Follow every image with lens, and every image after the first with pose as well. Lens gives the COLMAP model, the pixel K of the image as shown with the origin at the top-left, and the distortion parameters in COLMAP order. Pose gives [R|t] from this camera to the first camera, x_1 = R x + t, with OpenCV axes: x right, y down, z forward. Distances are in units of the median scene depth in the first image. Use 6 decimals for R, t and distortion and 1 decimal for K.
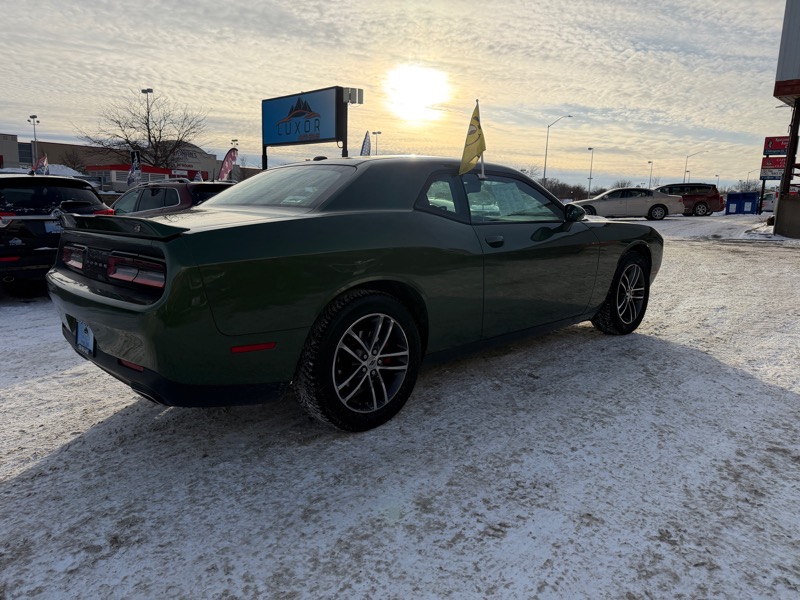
lens RADIAL K [[557.6, 0, 402.3], [0, 557.6, 318.6], [0, 0, 1]] dist [0.034979, -0.041130]
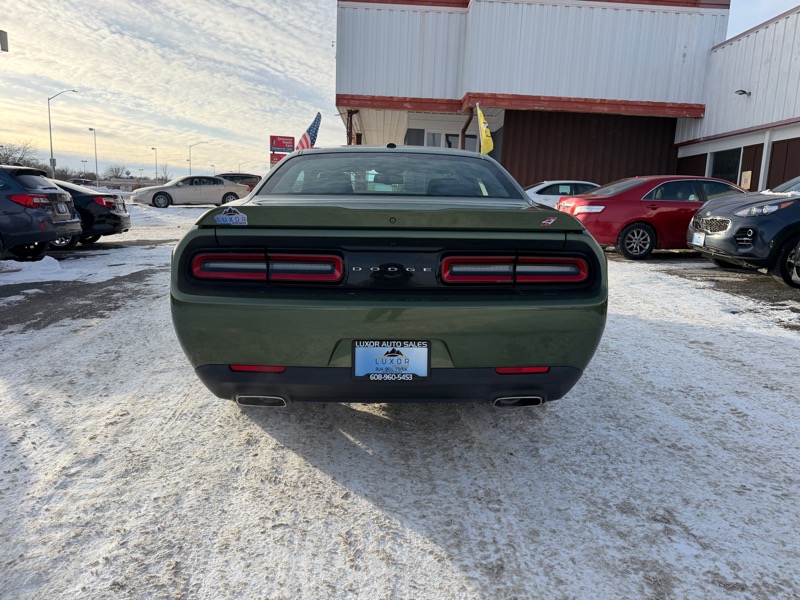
lens RADIAL K [[557.6, 0, 399.5], [0, 557.6, 294.3], [0, 0, 1]] dist [0.034979, -0.041130]
pose [[0.672481, -0.117092, 0.730794, -0.119907], [0.130290, 0.990715, 0.038845, -0.009867], [-0.728556, 0.069093, 0.681492, 0.046806]]
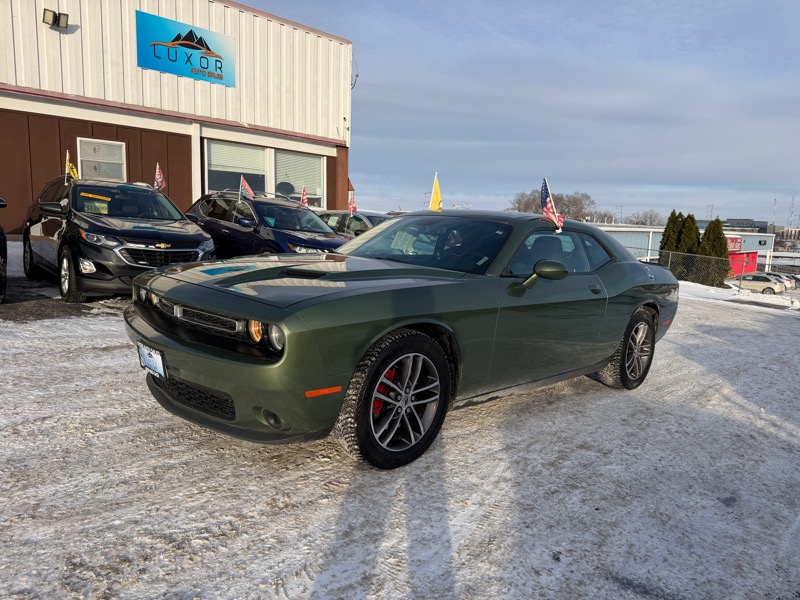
lens RADIAL K [[557.6, 0, 403.4], [0, 557.6, 299.6], [0, 0, 1]] dist [0.034979, -0.041130]
pose [[-0.997556, -0.064430, -0.027047, 0.034806], [-0.069711, 0.944218, 0.321859, -0.075928], [0.004801, 0.322958, -0.946401, 0.341474]]
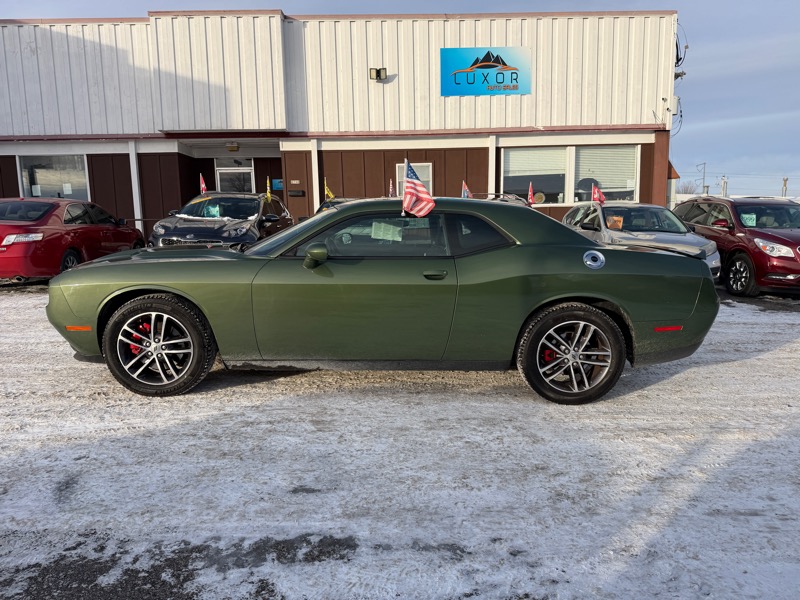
lens RADIAL K [[557.6, 0, 393.8], [0, 557.6, 301.9], [0, 0, 1]] dist [0.034979, -0.041130]
pose [[-0.723101, -0.109002, 0.682087, -0.122359], [0.131627, 0.947631, 0.290980, -0.067093], [-0.678085, 0.300189, -0.670886, 0.294278]]
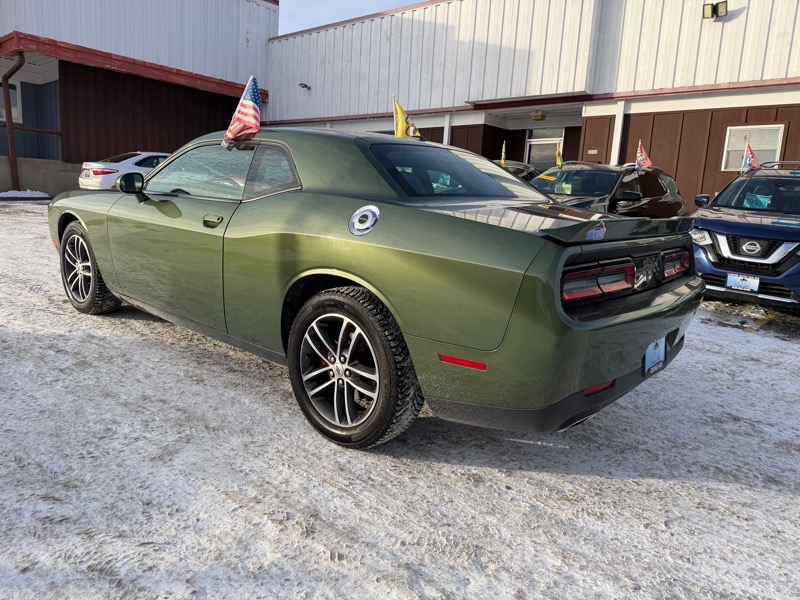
lens RADIAL K [[557.6, 0, 393.9], [0, 557.6, 299.4], [0, 0, 1]] dist [0.034979, -0.041130]
pose [[-0.085188, -0.203021, 0.975462, -0.148634], [0.140876, 0.966731, 0.213507, -0.032577], [-0.986355, 0.155607, -0.053753, 0.154144]]
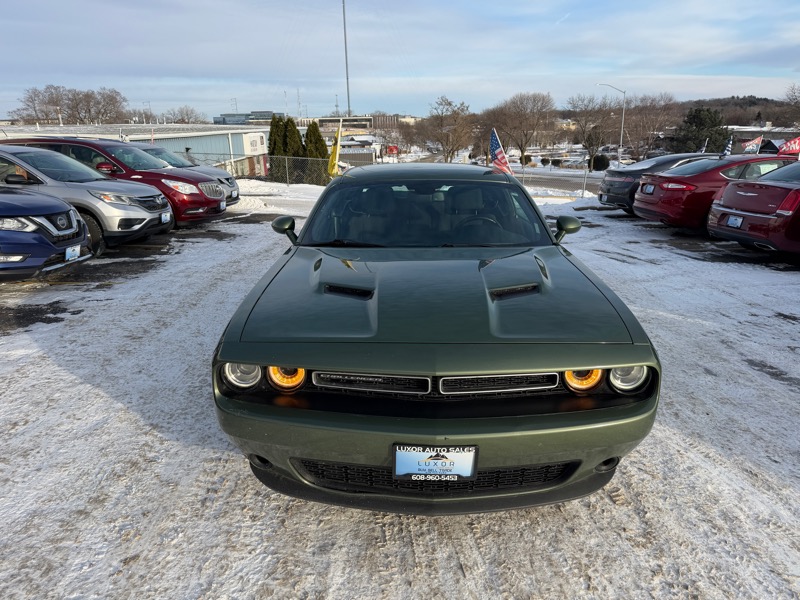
lens RADIAL K [[557.6, 0, 401.1], [0, 557.6, 301.9], [0, 0, 1]] dist [0.034979, -0.041130]
pose [[-0.705965, 0.196092, -0.680559, 0.135048], [-0.140150, 0.903228, 0.405632, -0.076666], [0.694241, 0.381743, -0.610165, 0.274169]]
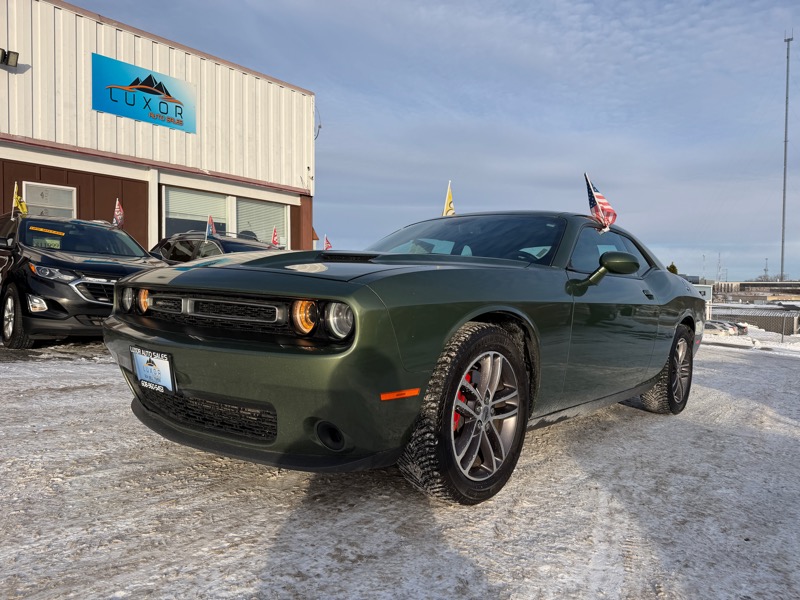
lens RADIAL K [[557.6, 0, 402.1], [0, 557.6, 303.3], [0, 0, 1]] dist [0.034979, -0.041130]
pose [[-0.993555, -0.043094, -0.104843, 0.053614], [-0.065219, 0.973814, 0.217792, -0.054947], [0.092712, 0.223226, -0.970348, 0.321105]]
